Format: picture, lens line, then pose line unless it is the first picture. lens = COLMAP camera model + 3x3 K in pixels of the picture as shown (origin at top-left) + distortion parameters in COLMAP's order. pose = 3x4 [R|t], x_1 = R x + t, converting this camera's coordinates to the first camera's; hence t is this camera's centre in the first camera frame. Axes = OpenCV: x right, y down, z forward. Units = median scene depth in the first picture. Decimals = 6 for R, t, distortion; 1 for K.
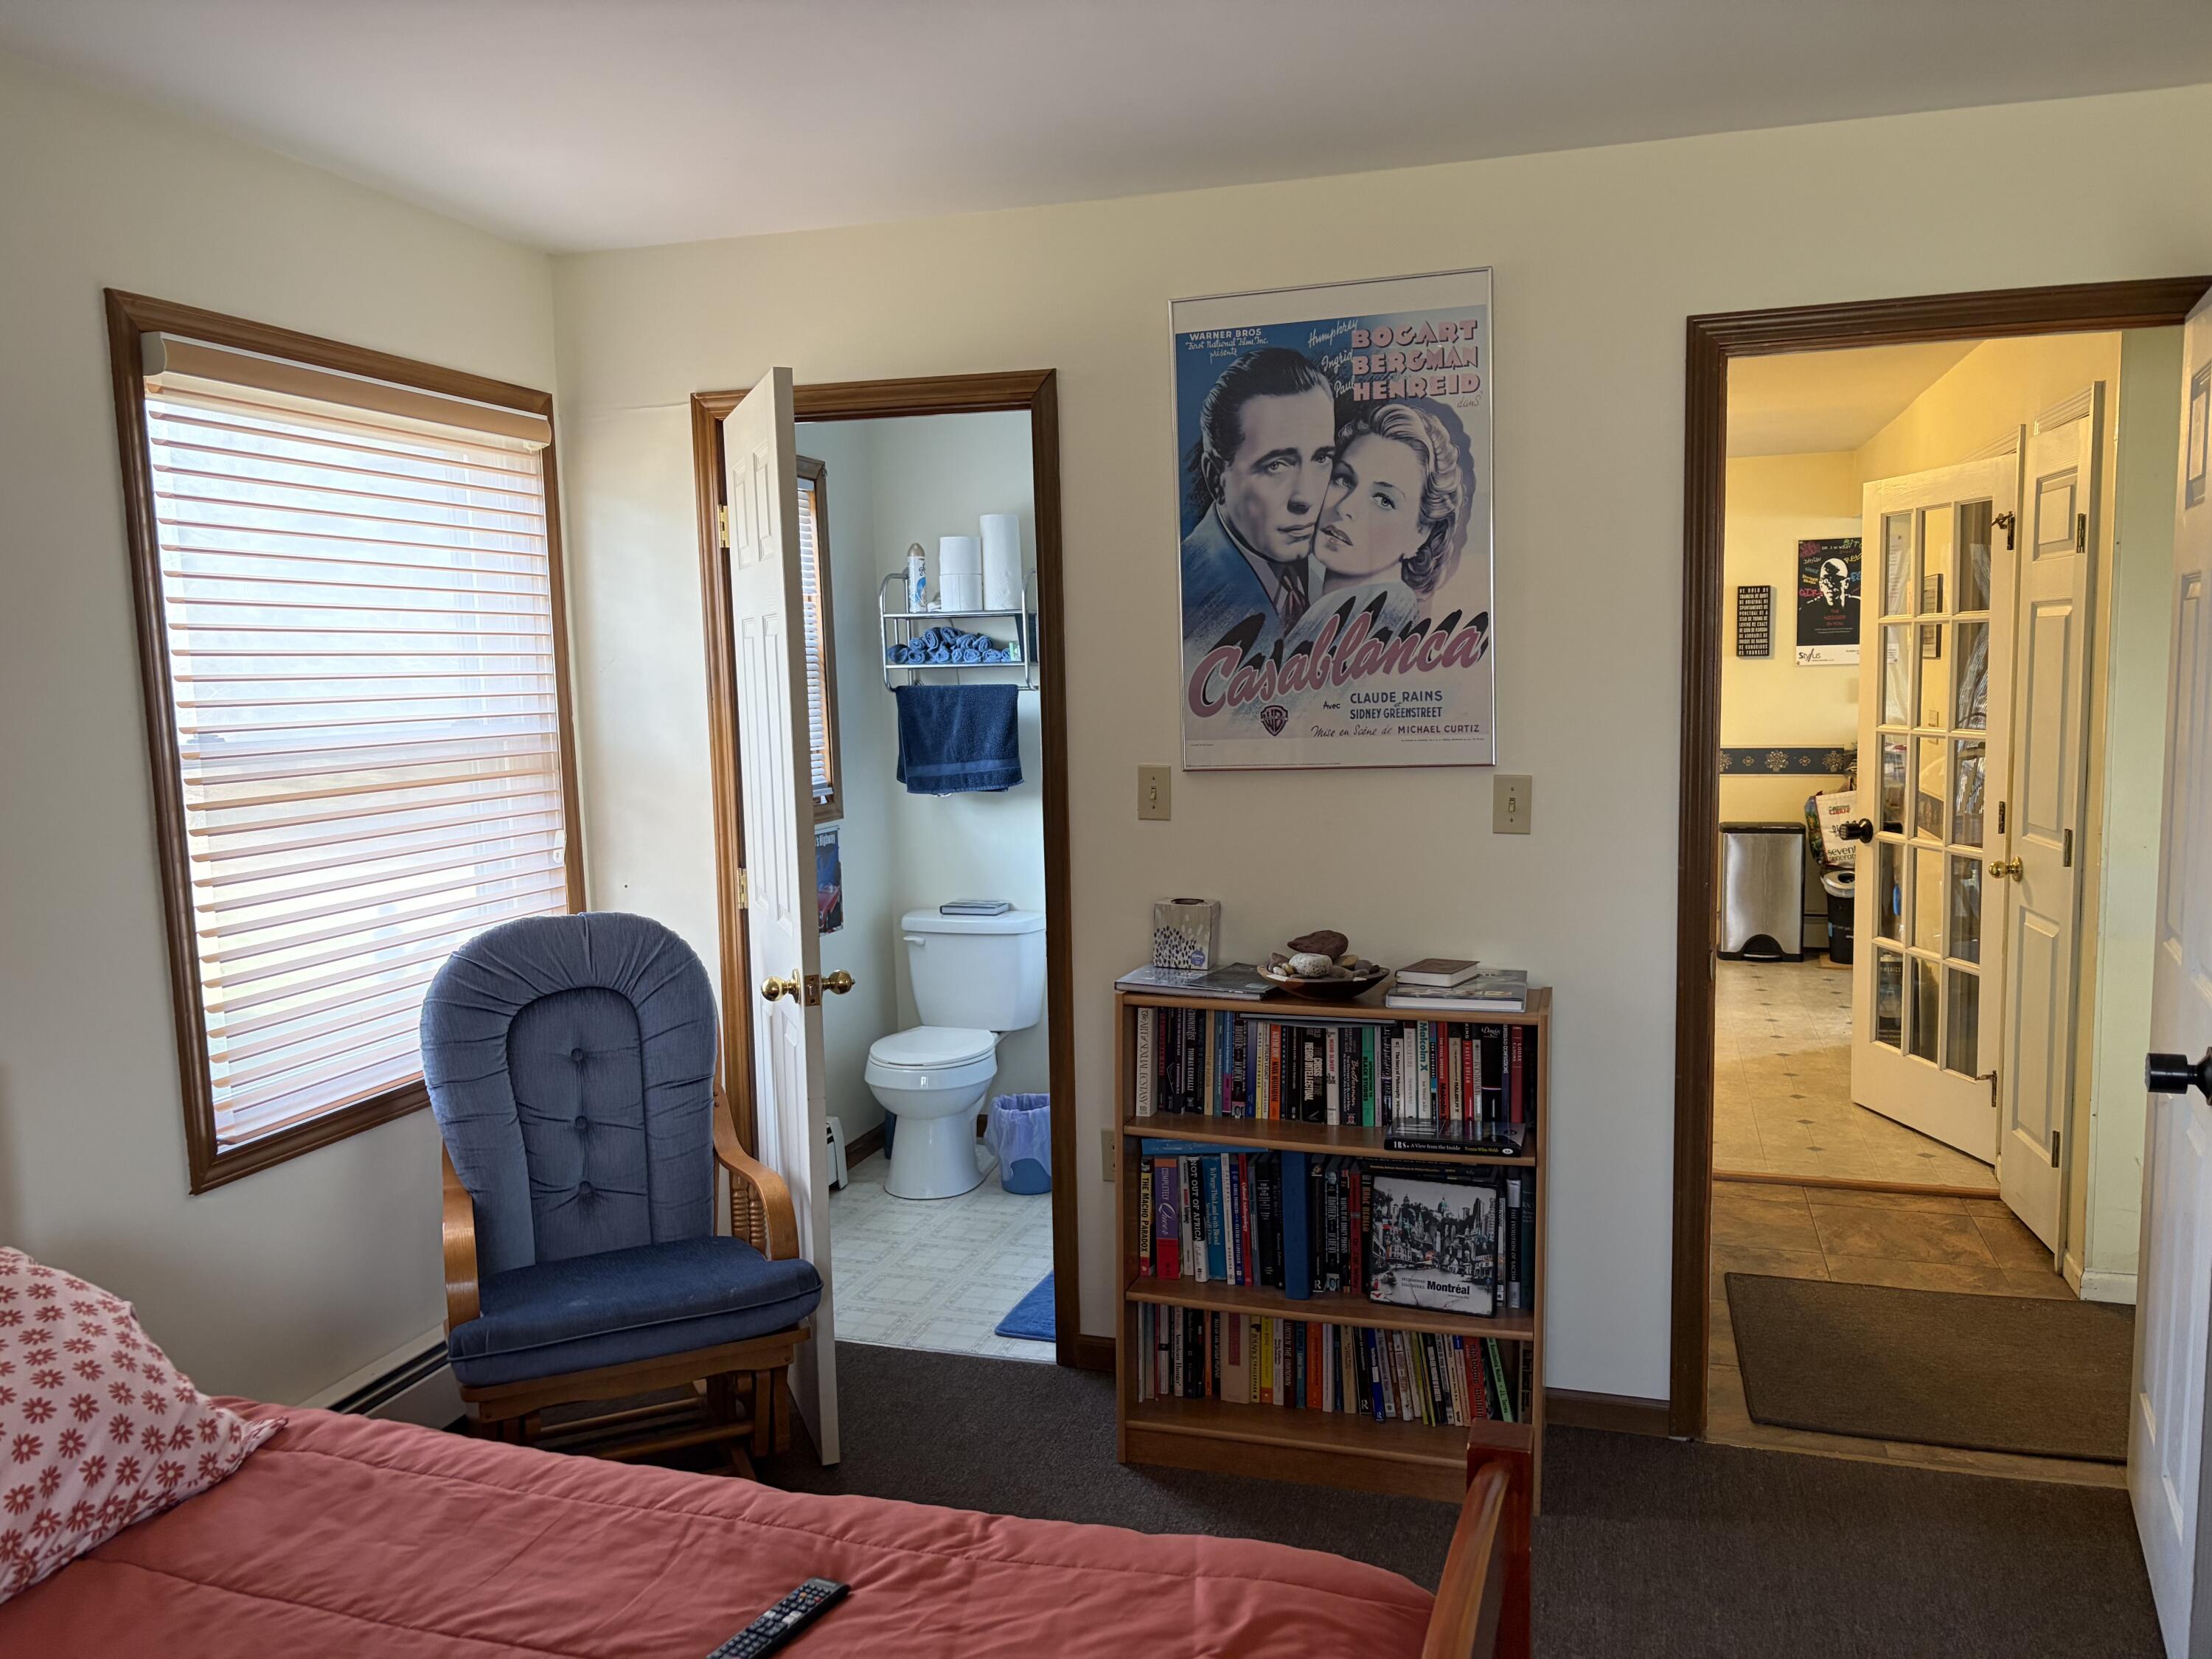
lens RADIAL K [[1664.9, 0, 1100.7], [0, 1664.9, 839.2], [0, 0, 1]] dist [0.003973, -0.004541]
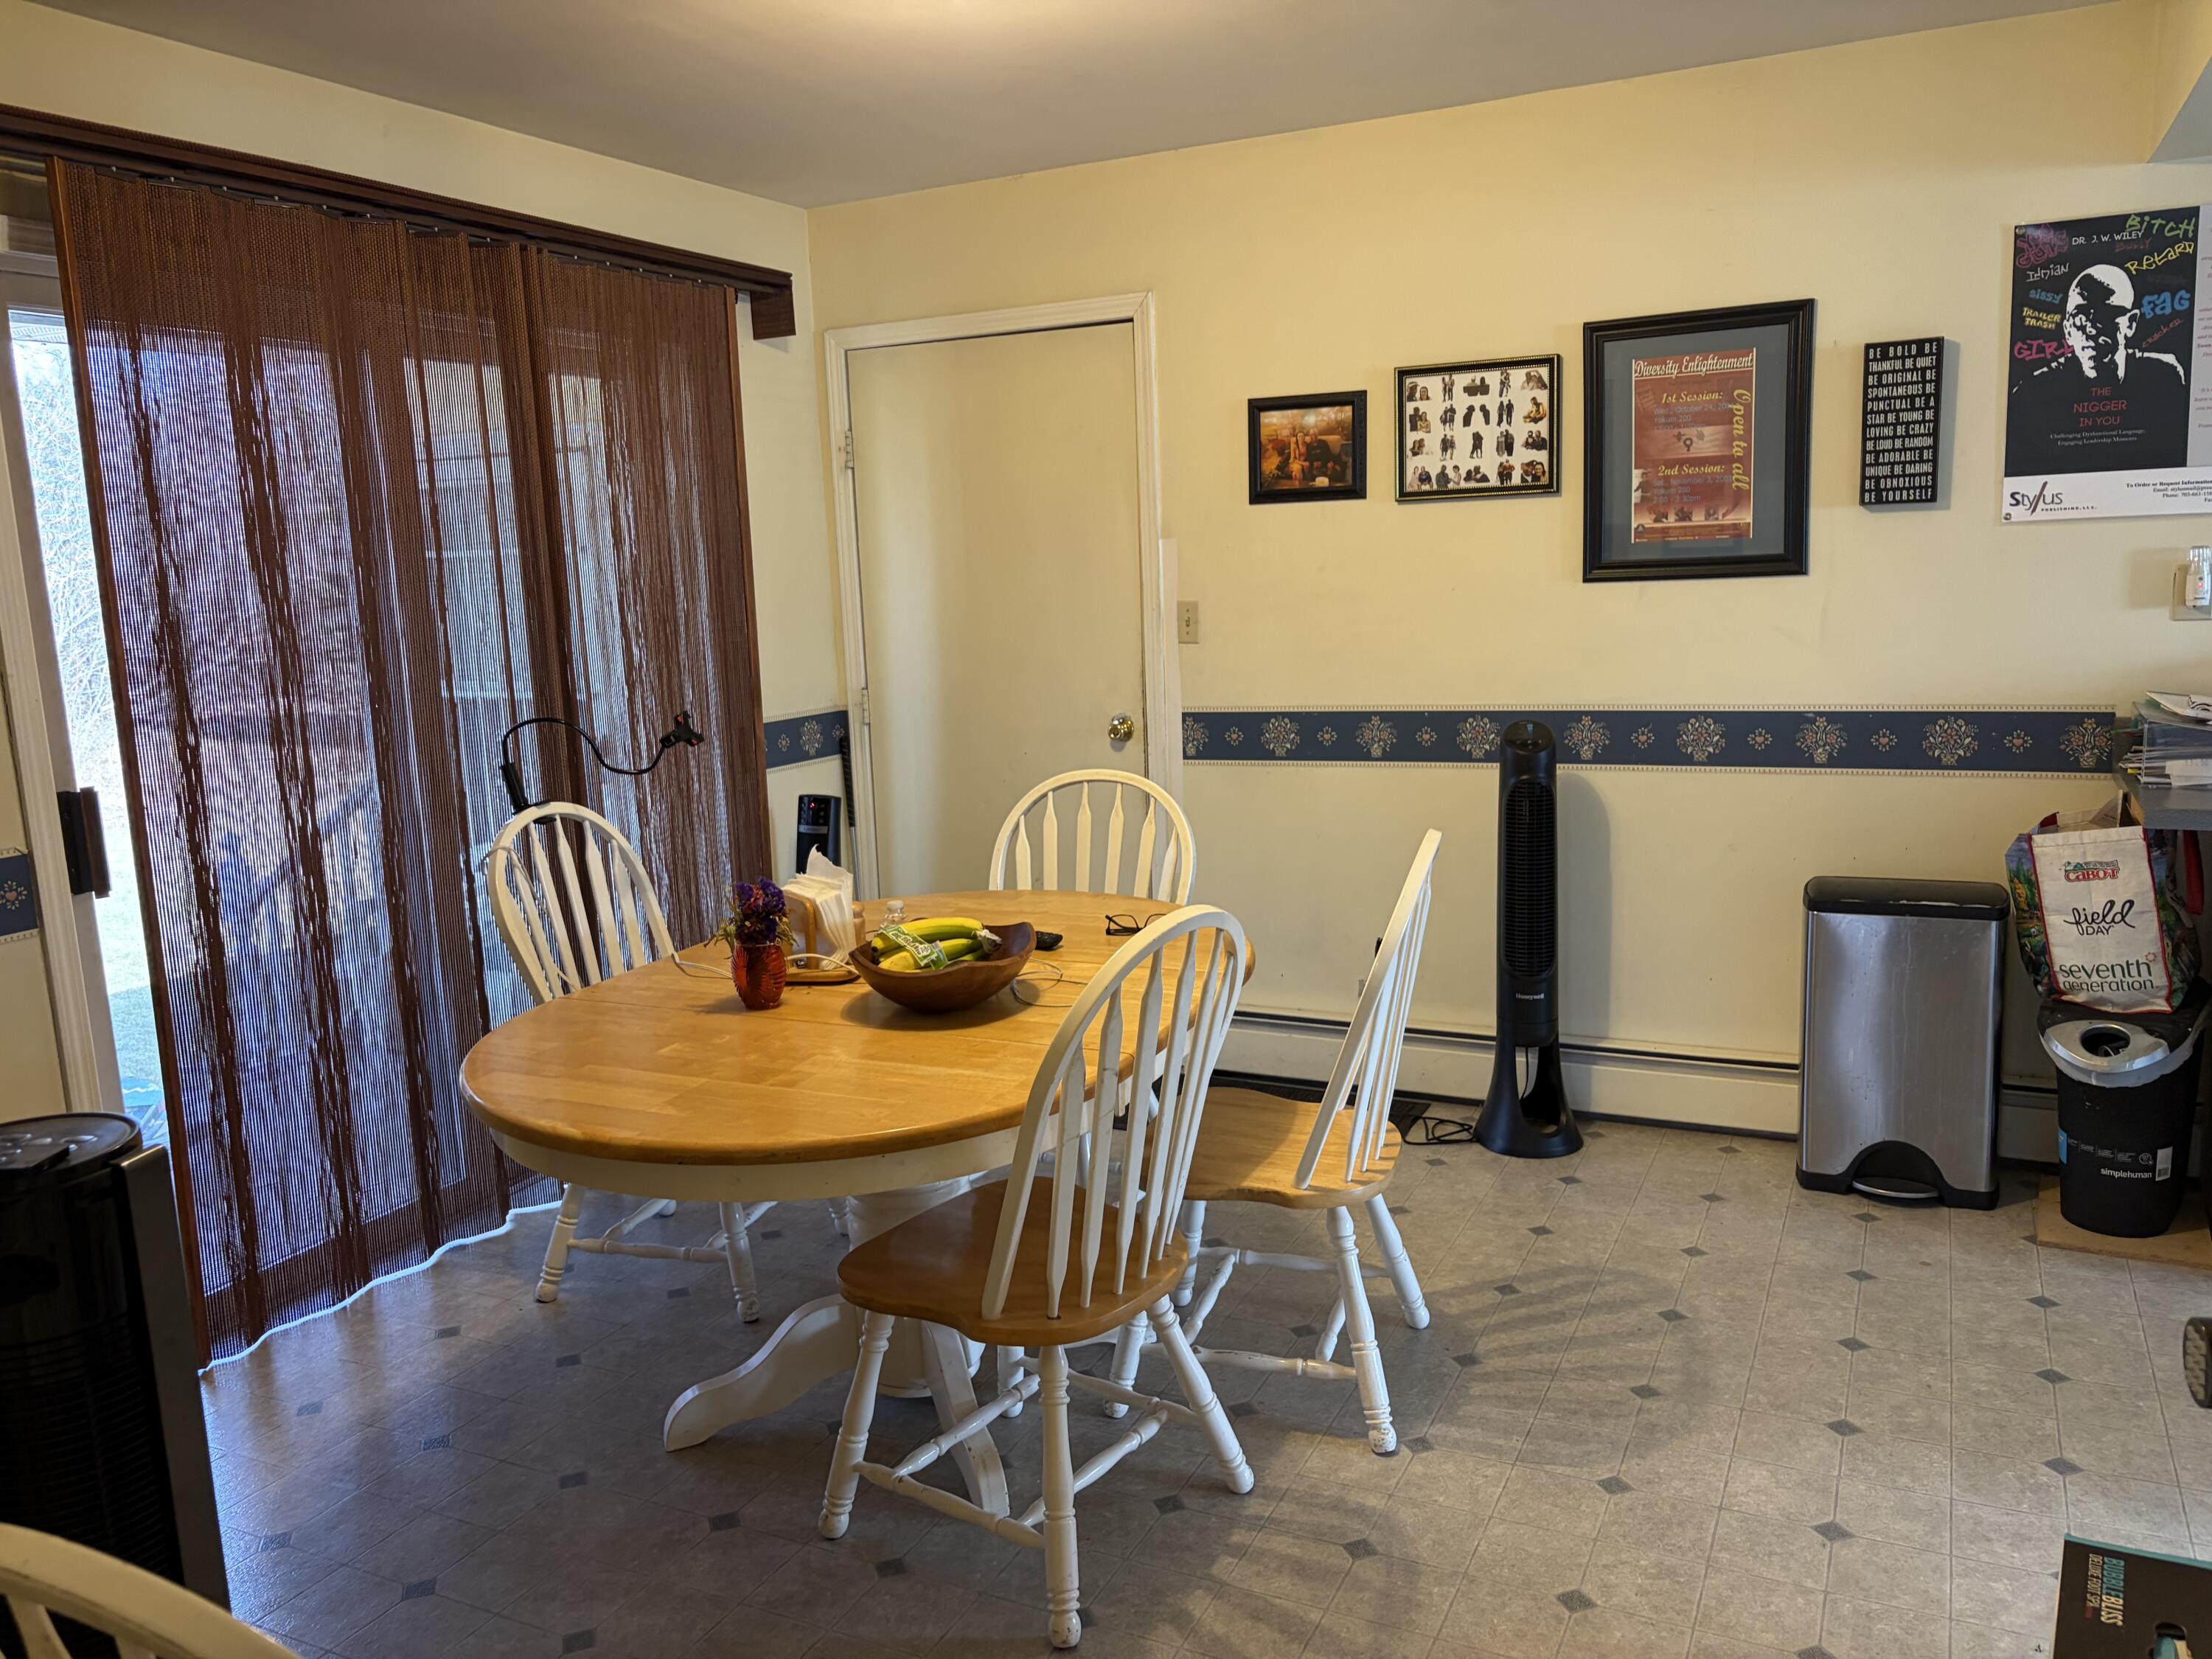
lens RADIAL K [[1664.9, 0, 1111.1], [0, 1664.9, 822.2], [0, 0, 1]] dist [0.003973, -0.004541]
pose [[0.988191, 0.003173, -0.153196, 0.255874], [0.006036, 0.998204, 0.059610, -0.053723], [0.153110, -0.059830, 0.986396, 0.533614]]
